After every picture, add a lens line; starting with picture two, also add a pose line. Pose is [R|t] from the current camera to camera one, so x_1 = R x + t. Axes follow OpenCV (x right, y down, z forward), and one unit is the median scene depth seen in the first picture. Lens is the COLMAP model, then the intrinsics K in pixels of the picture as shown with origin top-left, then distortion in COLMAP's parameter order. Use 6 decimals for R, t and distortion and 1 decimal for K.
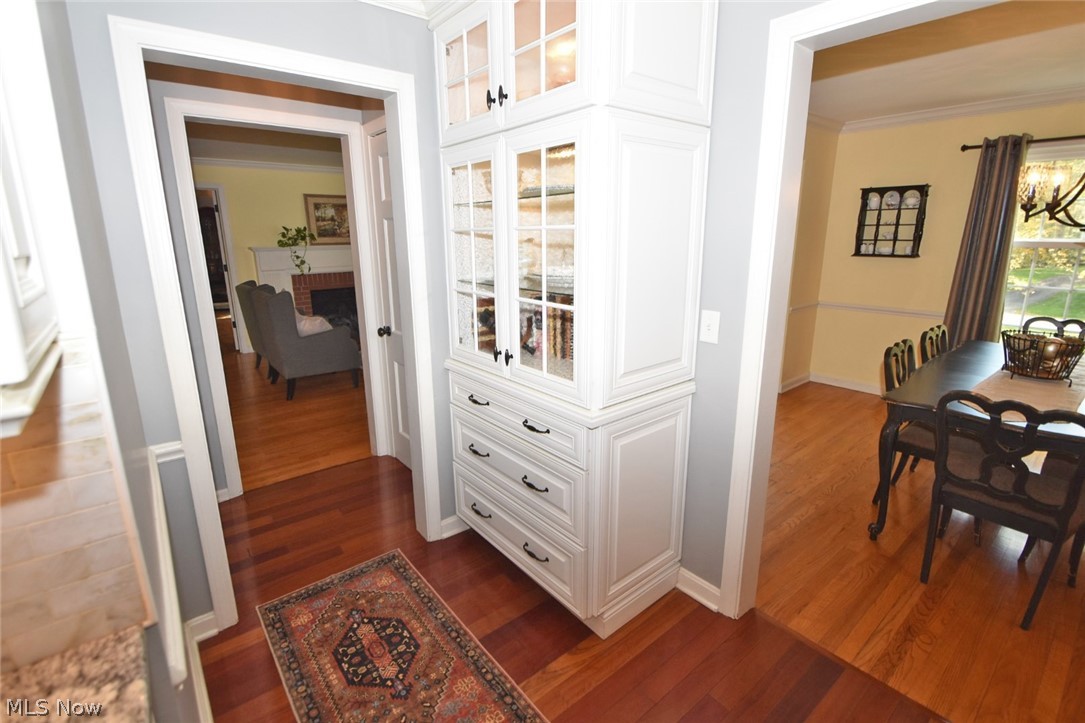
lens RADIAL K [[486.7, 0, 528.9], [0, 486.7, 350.8], [0, 0, 1]] dist [0.015019, -0.020280]
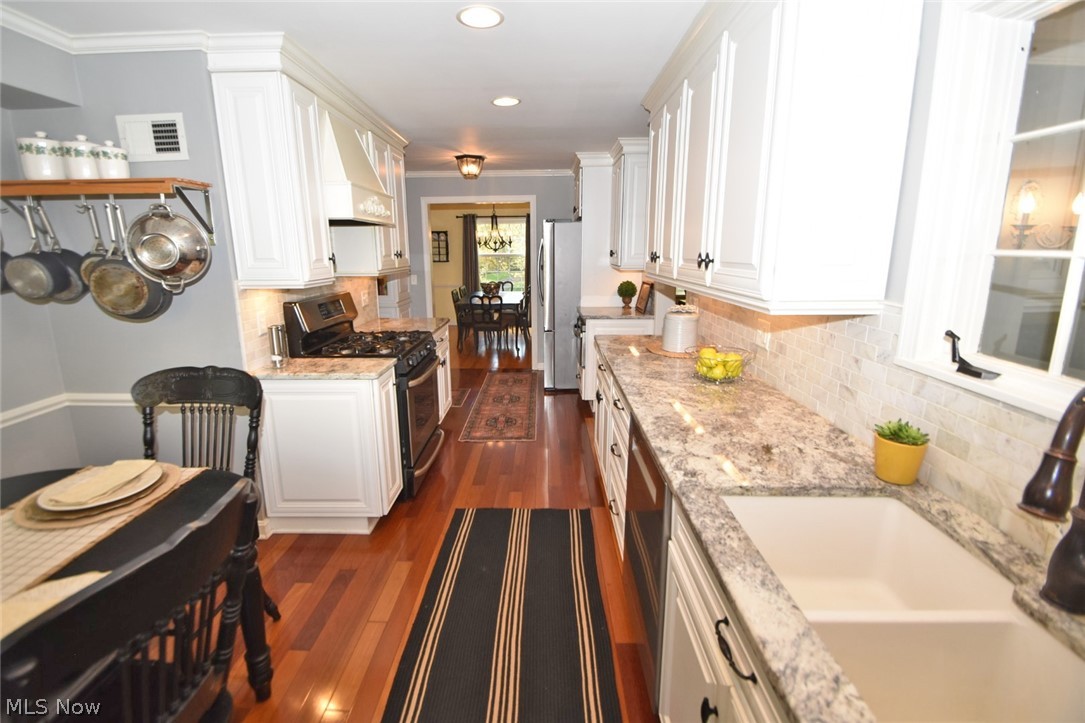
lens RADIAL K [[486.7, 0, 528.9], [0, 486.7, 350.8], [0, 0, 1]] dist [0.015019, -0.020280]
pose [[0.644096, -0.147063, 0.750675, -0.756035], [0.172629, 0.983974, 0.044649, 0.186365], [-0.745211, 0.100830, 0.659161, -0.766226]]
